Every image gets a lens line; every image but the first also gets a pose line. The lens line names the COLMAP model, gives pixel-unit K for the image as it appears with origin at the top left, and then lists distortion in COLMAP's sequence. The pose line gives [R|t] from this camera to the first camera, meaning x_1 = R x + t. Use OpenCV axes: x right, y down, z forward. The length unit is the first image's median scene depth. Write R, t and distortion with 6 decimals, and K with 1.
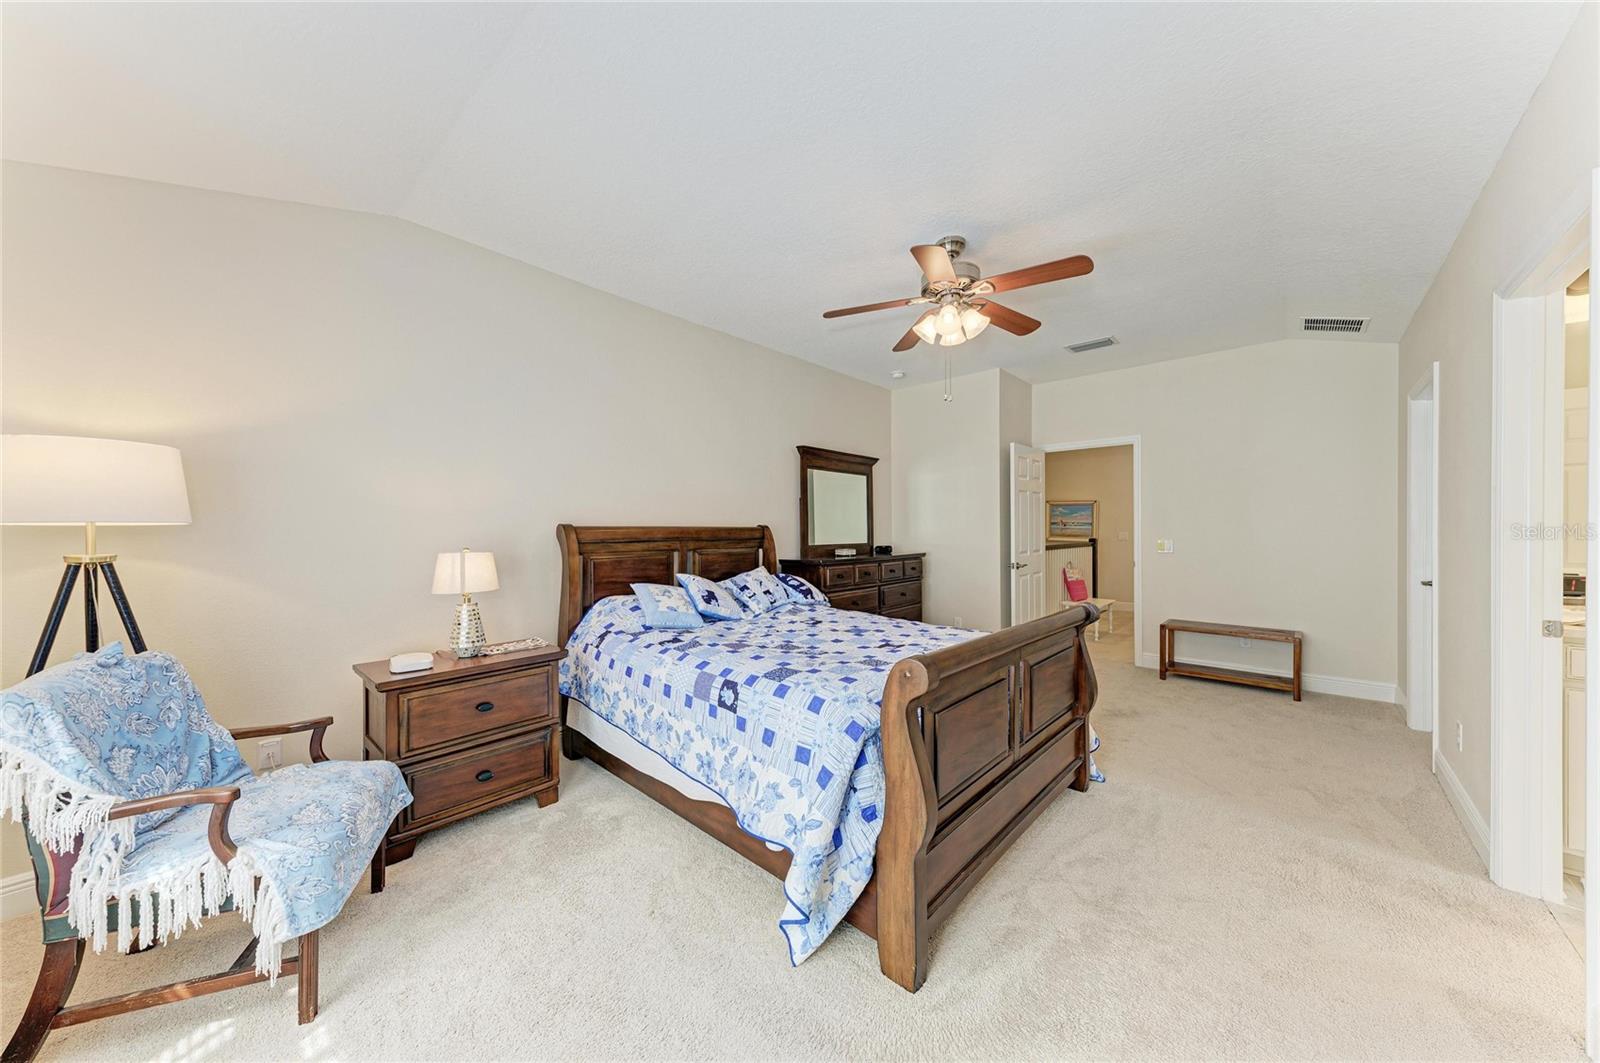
lens RADIAL K [[542.7, 0, 800.6], [0, 542.7, 528.9], [0, 0, 1]] dist [0.009586, -0.000044]
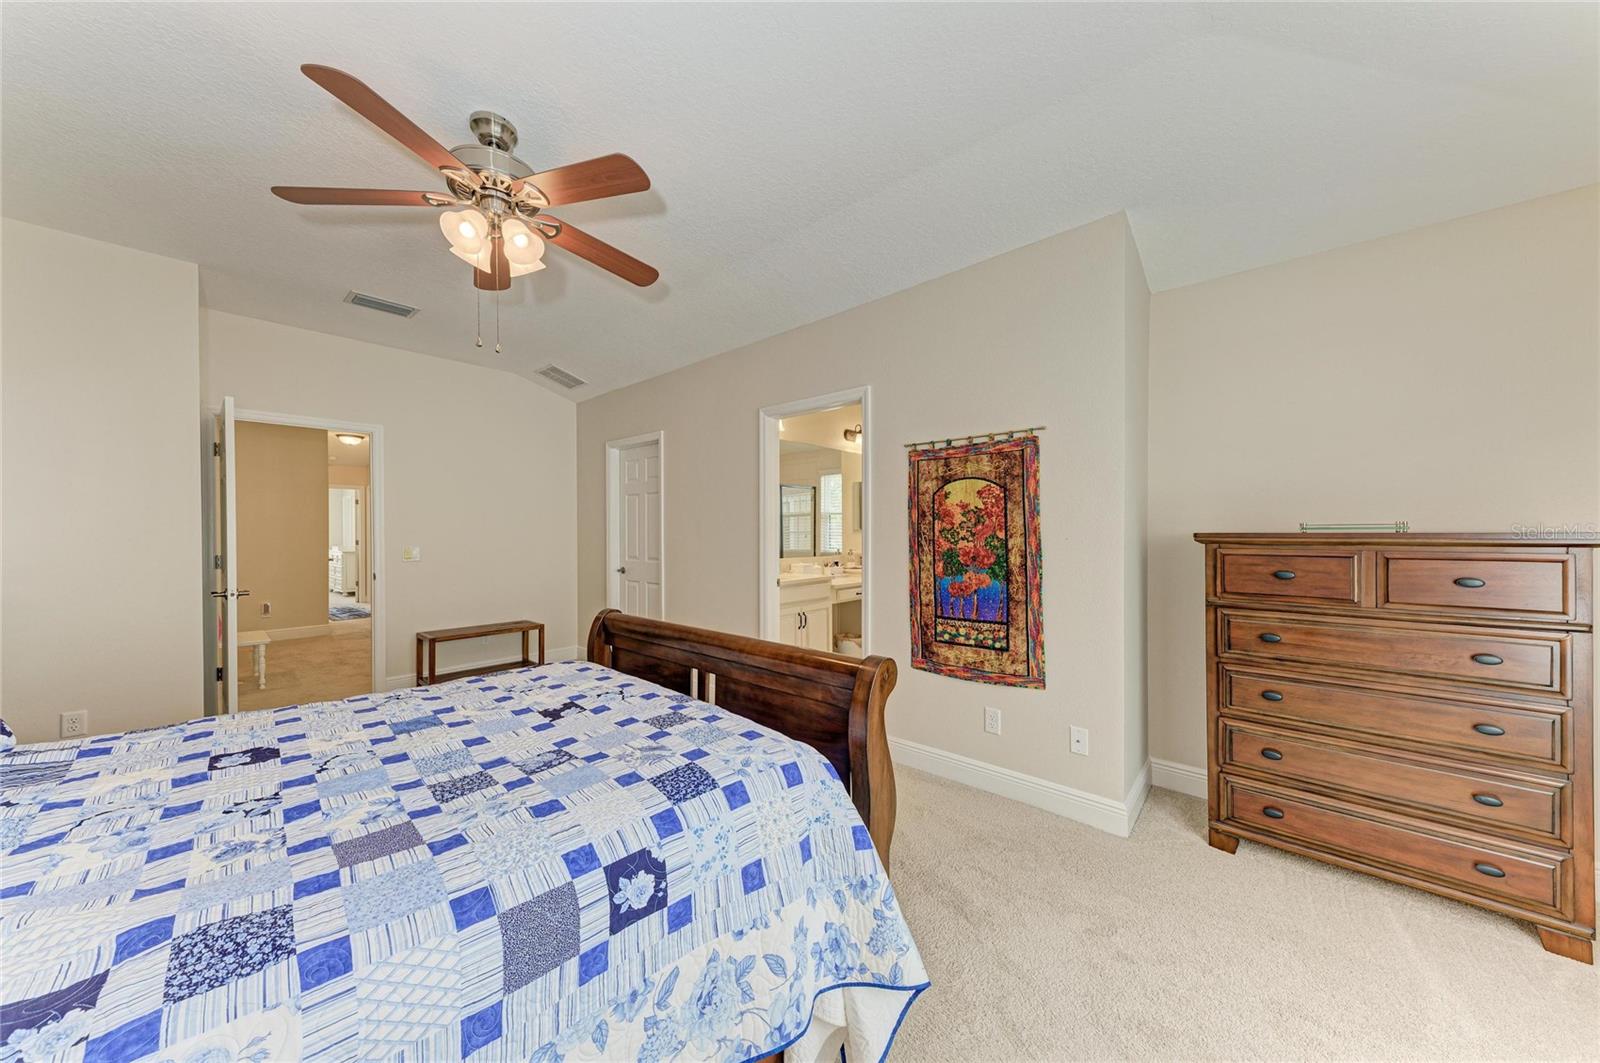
lens RADIAL K [[542.7, 0, 798.2], [0, 542.7, 531.6], [0, 0, 1]] dist [0.009586, -0.000044]
pose [[-0.003101, 0.003052, 0.999991, -0.589195], [0.004193, 0.999987, -0.003039, 0.003698], [-0.999986, 0.004184, -0.003114, 0.846714]]
